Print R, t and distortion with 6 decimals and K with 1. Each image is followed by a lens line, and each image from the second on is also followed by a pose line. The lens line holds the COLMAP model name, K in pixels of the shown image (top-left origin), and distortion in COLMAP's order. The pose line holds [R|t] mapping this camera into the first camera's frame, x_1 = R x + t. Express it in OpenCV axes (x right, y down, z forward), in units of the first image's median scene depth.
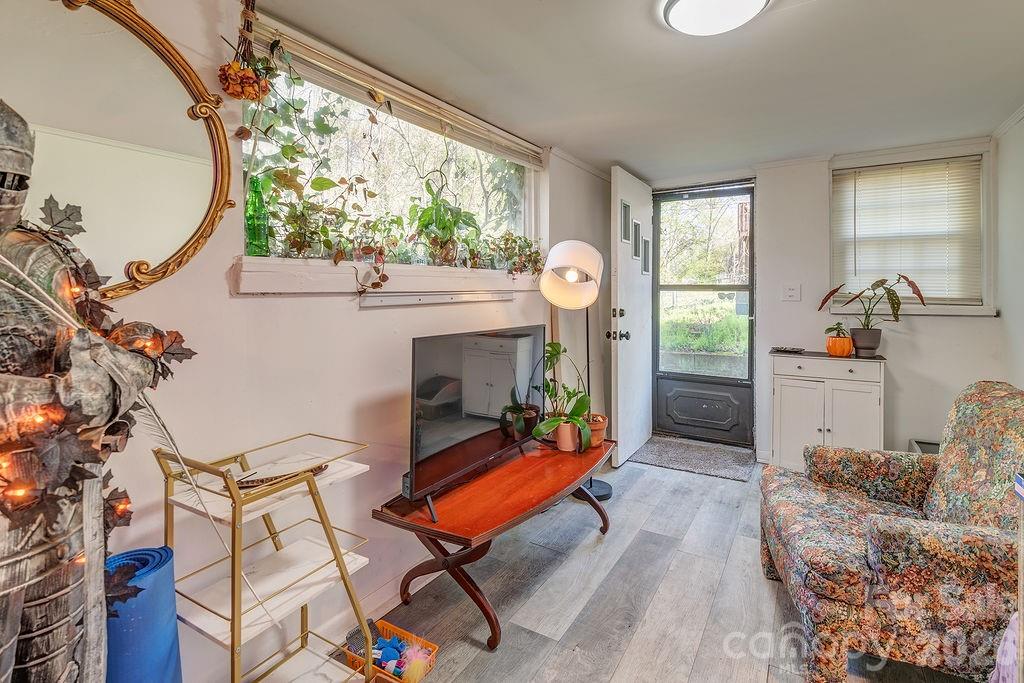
lens RADIAL K [[504.5, 0, 511.4], [0, 504.5, 286.8], [0, 0, 1]] dist [-0.000061, -0.000241]
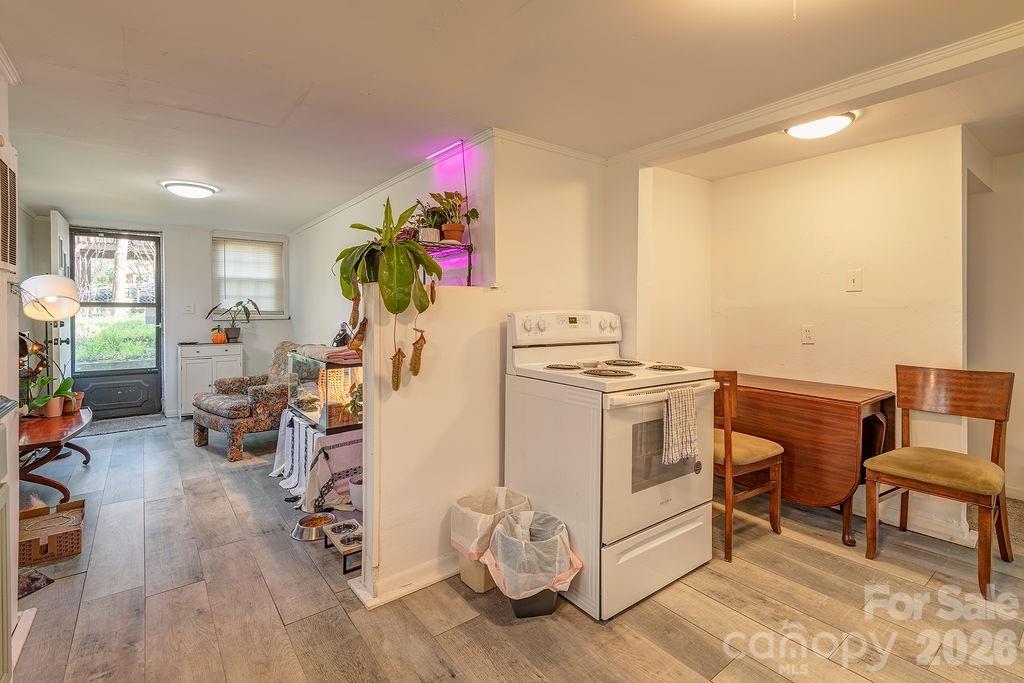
lens RADIAL K [[474.4, 0, 512.3], [0, 474.4, 319.5], [0, 0, 1]] dist [0.000436, -0.000107]
pose [[0.367893, -0.024486, 0.929546, -0.529440], [-0.005627, 0.999576, 0.028558, -0.003399], [-0.929851, -0.015737, 0.367599, -0.586382]]
